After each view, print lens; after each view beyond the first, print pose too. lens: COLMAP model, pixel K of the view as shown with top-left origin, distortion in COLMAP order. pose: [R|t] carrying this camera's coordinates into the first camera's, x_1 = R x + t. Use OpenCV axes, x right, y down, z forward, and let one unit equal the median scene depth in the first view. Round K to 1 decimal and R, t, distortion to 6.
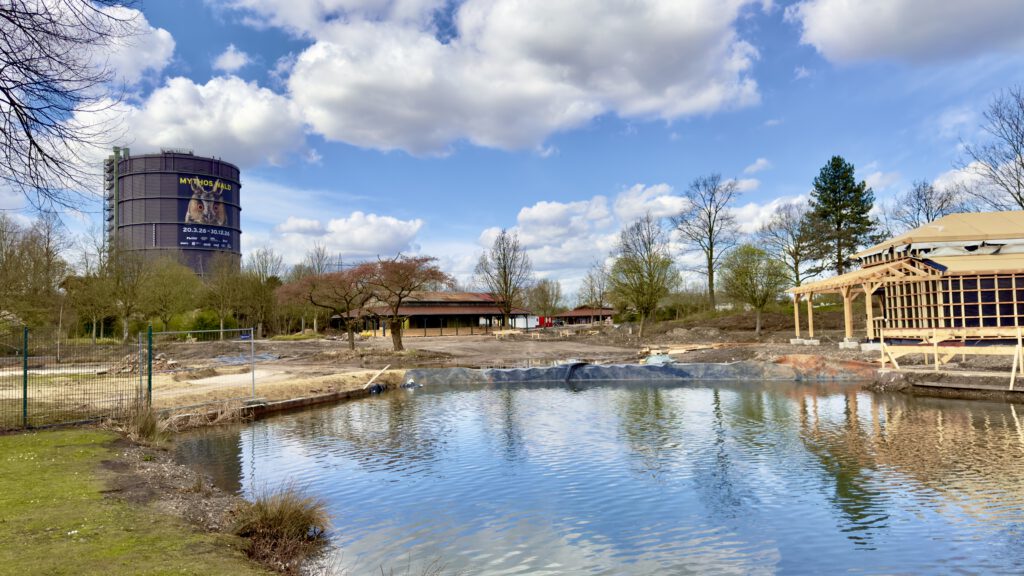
lens RADIAL K [[732.2, 0, 512.0], [0, 732.2, 288.0], [0, 0, 1]] dist [0.010839, -0.000556]
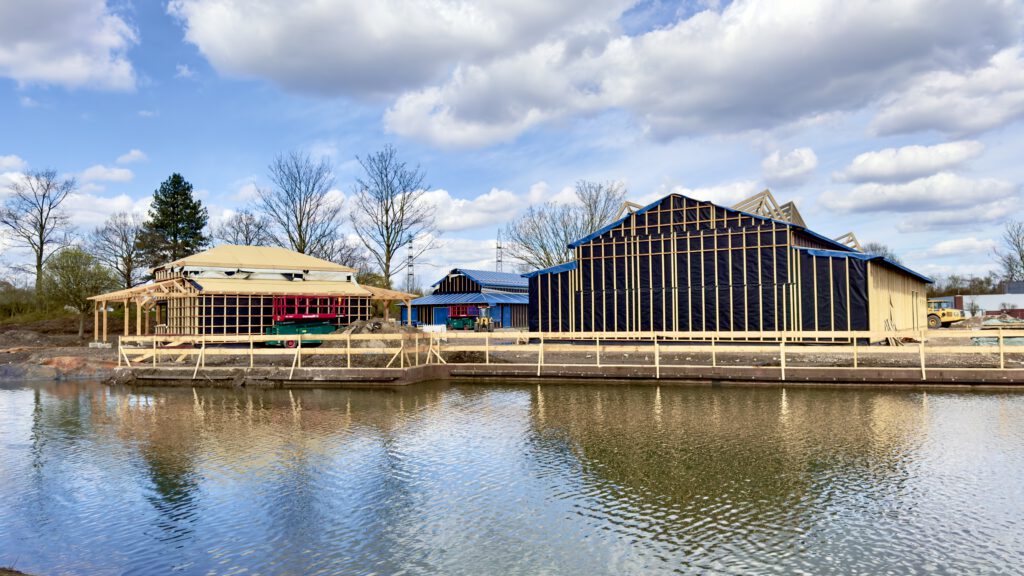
lens RADIAL K [[750.0, 0, 446.1], [0, 750.0, 288.5], [0, 0, 1]] dist [0.144048, -0.000188]
pose [[0.756902, 0.051793, 0.651472, 0.017615], [-0.051768, 0.998474, -0.019234, -0.009967], [-0.651474, -0.019167, 0.758429, -0.129731]]
